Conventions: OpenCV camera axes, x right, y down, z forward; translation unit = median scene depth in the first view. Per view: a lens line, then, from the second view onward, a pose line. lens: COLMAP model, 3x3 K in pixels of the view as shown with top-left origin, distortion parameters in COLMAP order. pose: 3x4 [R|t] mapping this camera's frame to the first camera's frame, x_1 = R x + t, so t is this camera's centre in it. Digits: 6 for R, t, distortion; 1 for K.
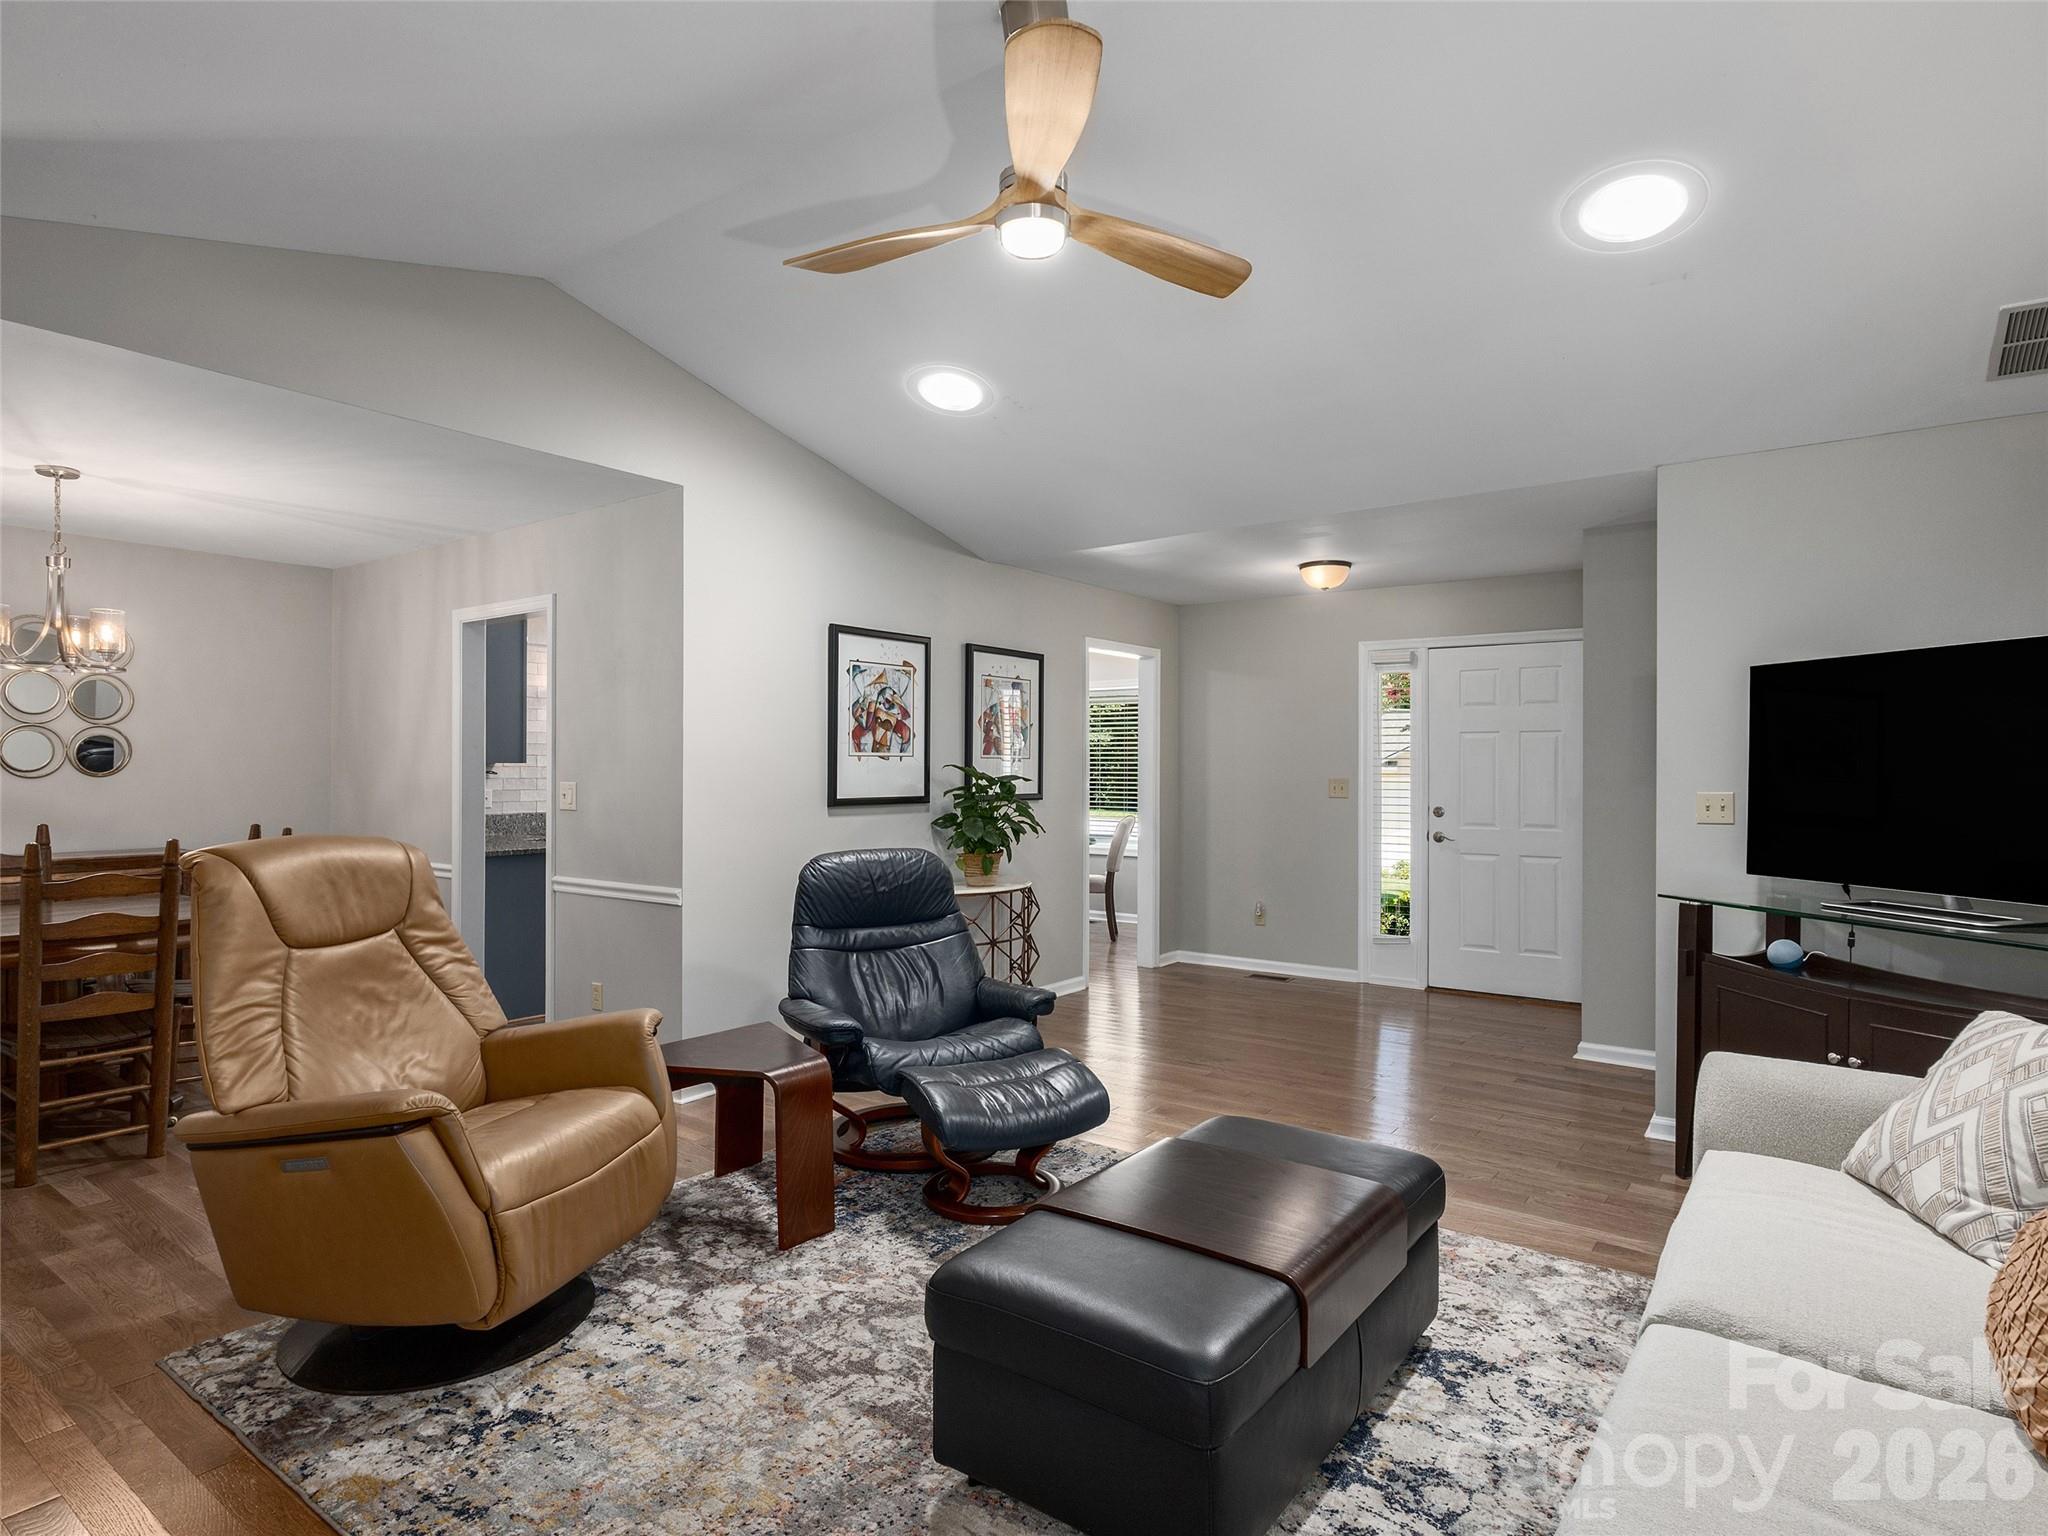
lens RADIAL K [[1129.9, 0, 1022.1], [0, 1129.9, 778.2], [0, 0, 1]] dist [-0.010310, 0.005443]
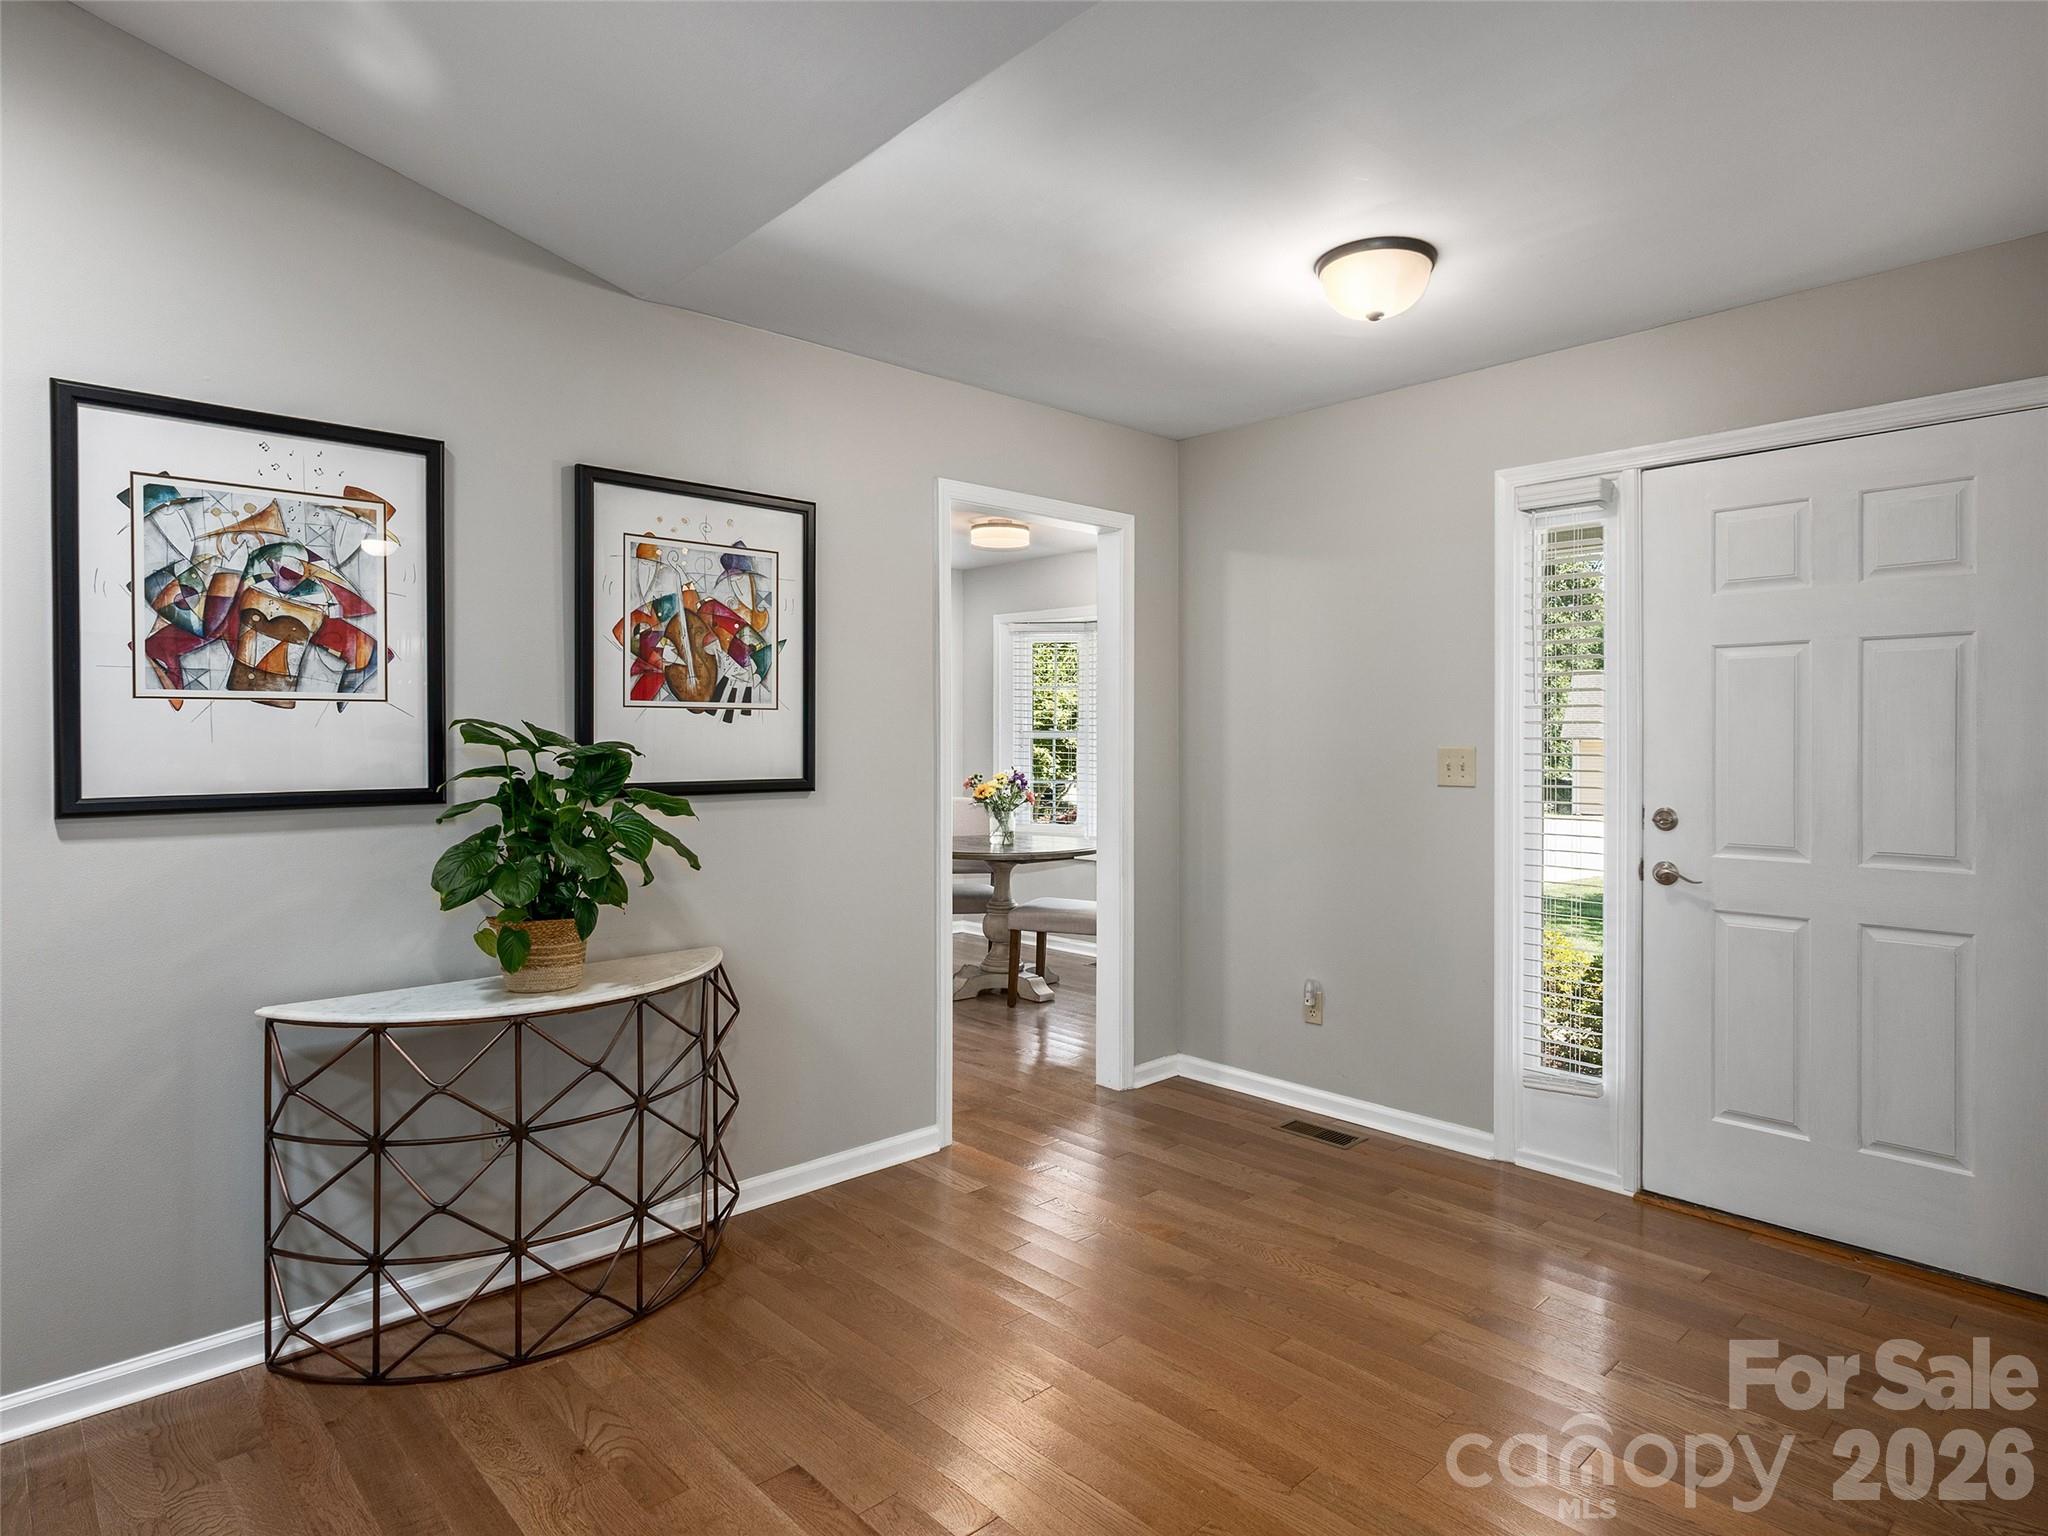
lens RADIAL K [[1129.9, 0, 1062.4], [0, 1129.9, 758.6], [0, 0, 1]] dist [-0.010310, 0.005443]
pose [[0.984369, 0.000449, -0.176118, 0.247166], [0.001192, 0.999957, 0.009212, -0.000163], [0.176115, -0.009278, 0.984326, 0.597462]]
